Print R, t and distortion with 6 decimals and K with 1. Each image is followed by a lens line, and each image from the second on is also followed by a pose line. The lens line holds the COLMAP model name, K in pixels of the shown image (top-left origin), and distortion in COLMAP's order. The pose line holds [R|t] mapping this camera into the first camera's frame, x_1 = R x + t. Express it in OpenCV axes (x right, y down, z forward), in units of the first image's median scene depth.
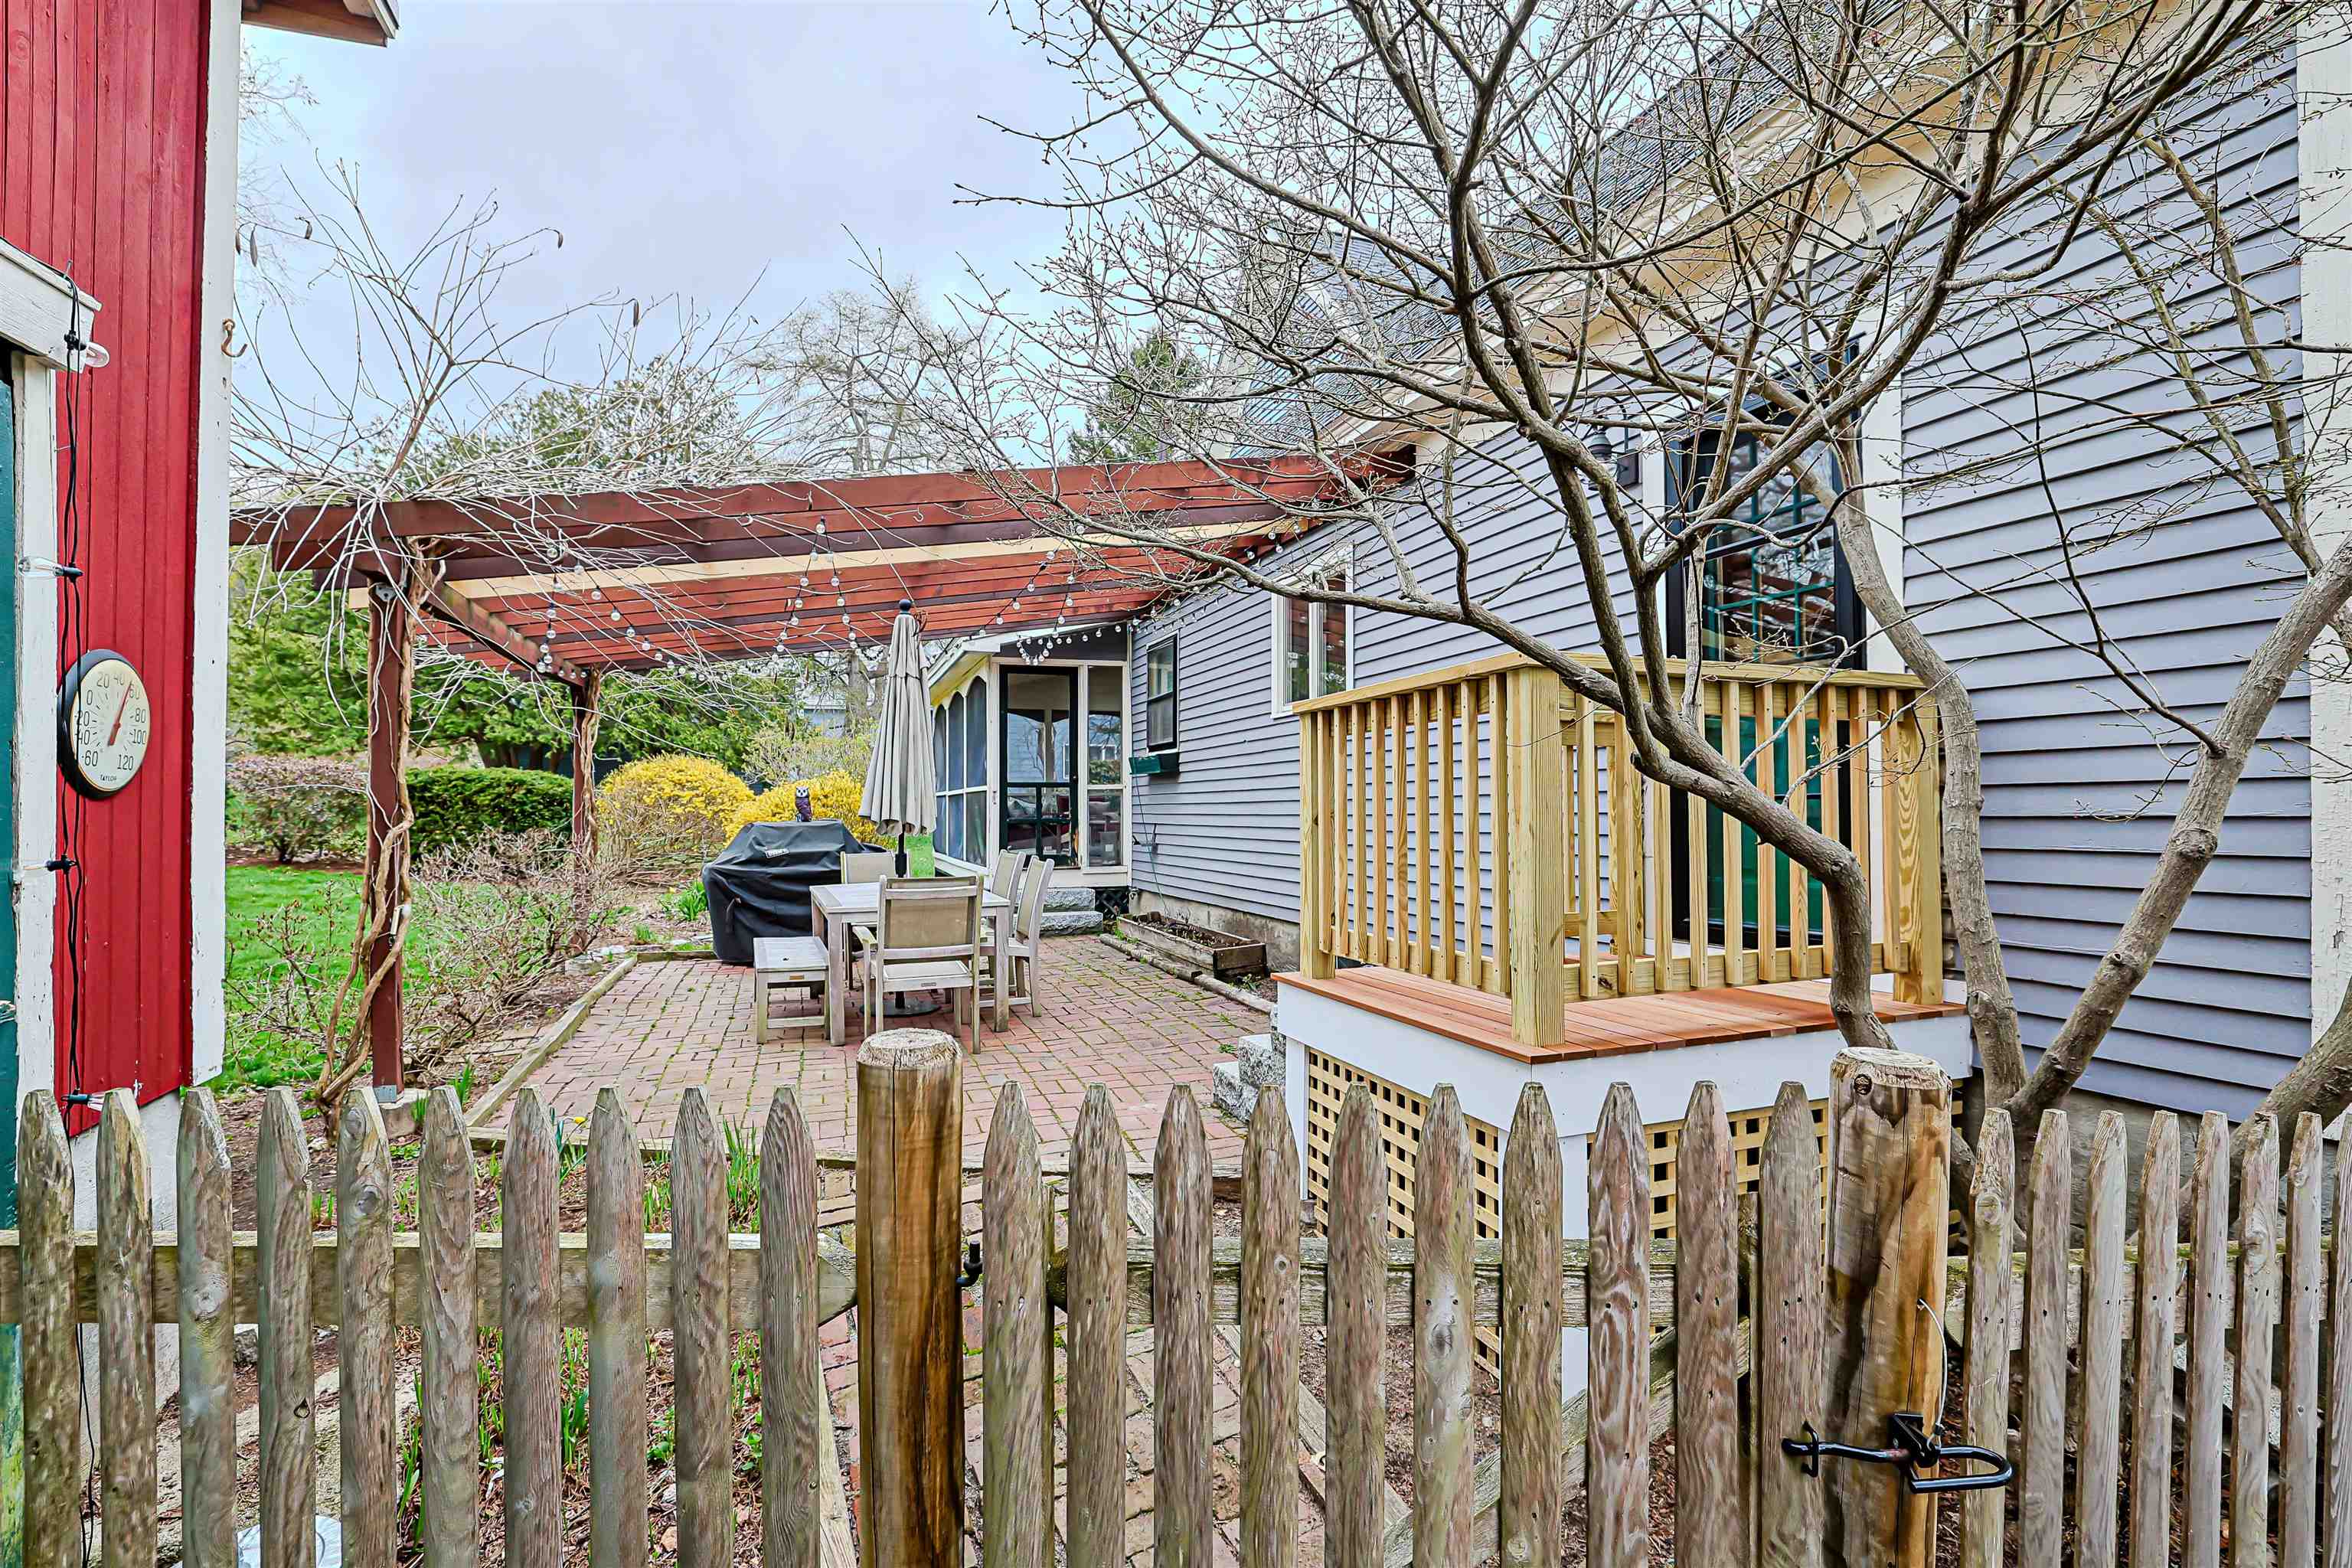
lens RADIAL K [[1077.1, 0, 1174.3], [0, 1077.1, 794.4], [0, 0, 1]] dist [-0.021135, 0.003918]
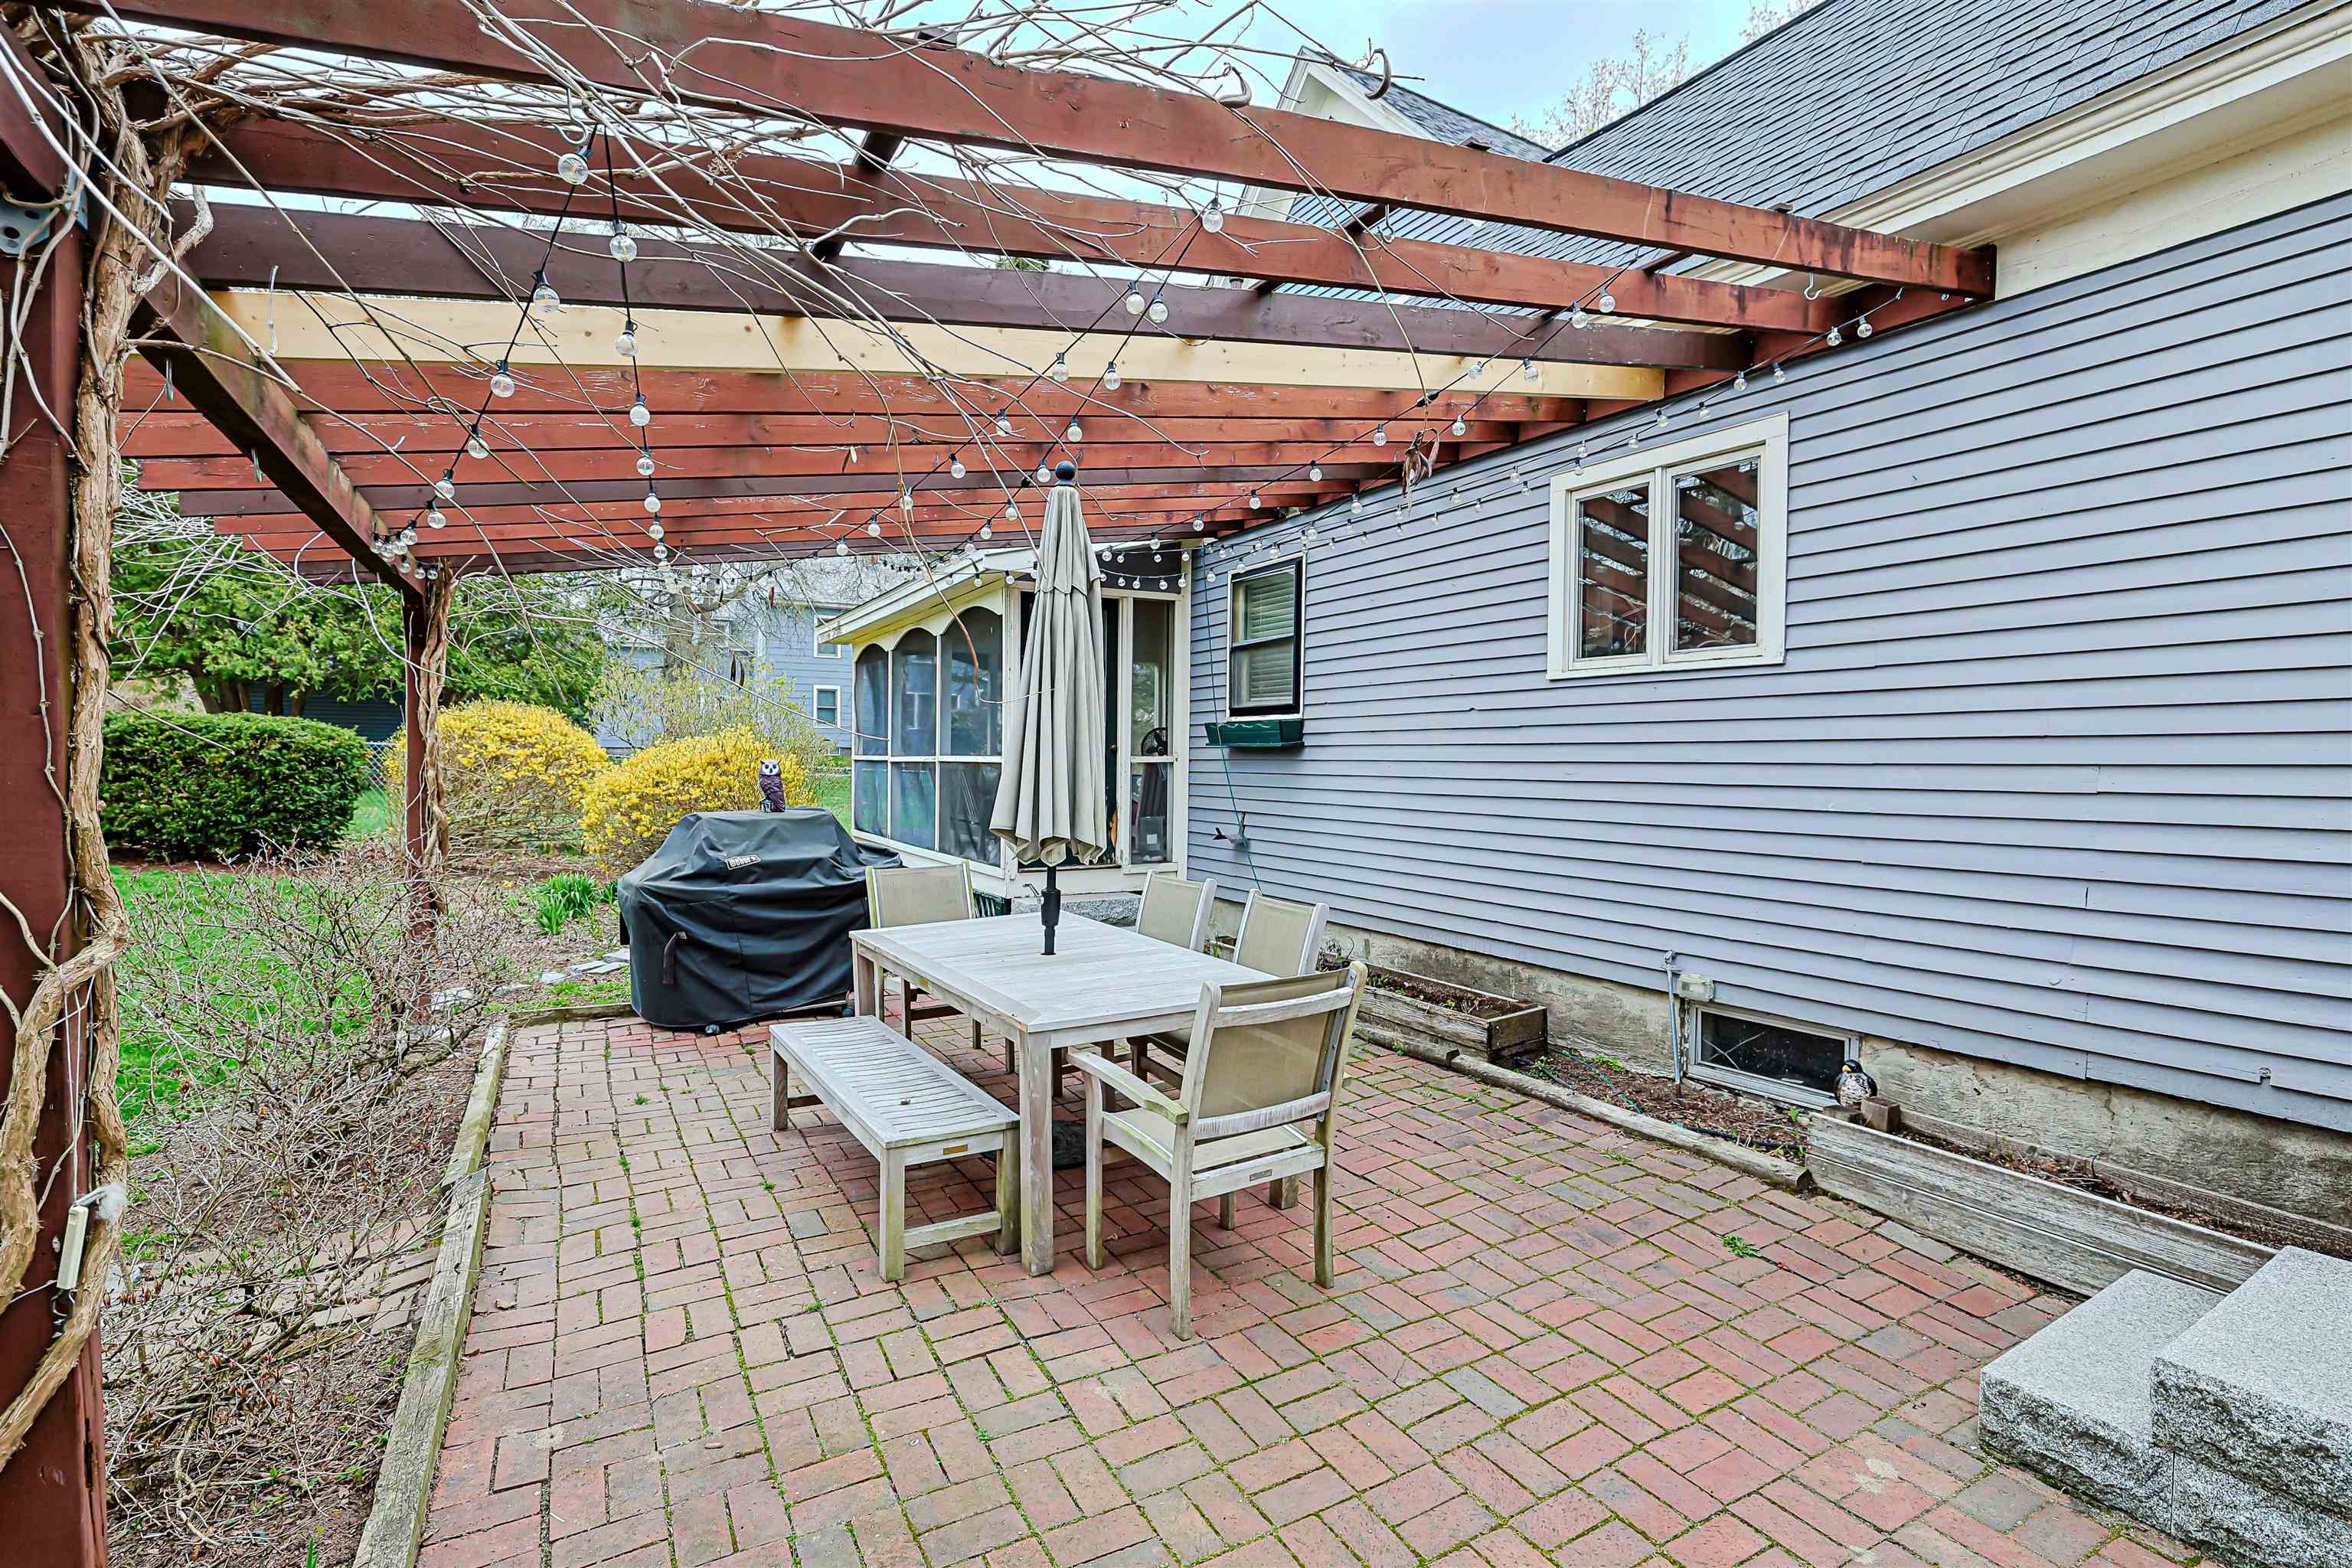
lens RADIAL K [[1077.1, 0, 1180.6], [0, 1077.1, 787.5], [0, 0, 1]] dist [-0.021135, 0.003918]
pose [[0.984464, 0.008315, 0.175390, -0.207279], [-0.015077, 0.999192, 0.037256, -0.018464], [-0.174939, -0.039322, 0.983794, 0.286411]]
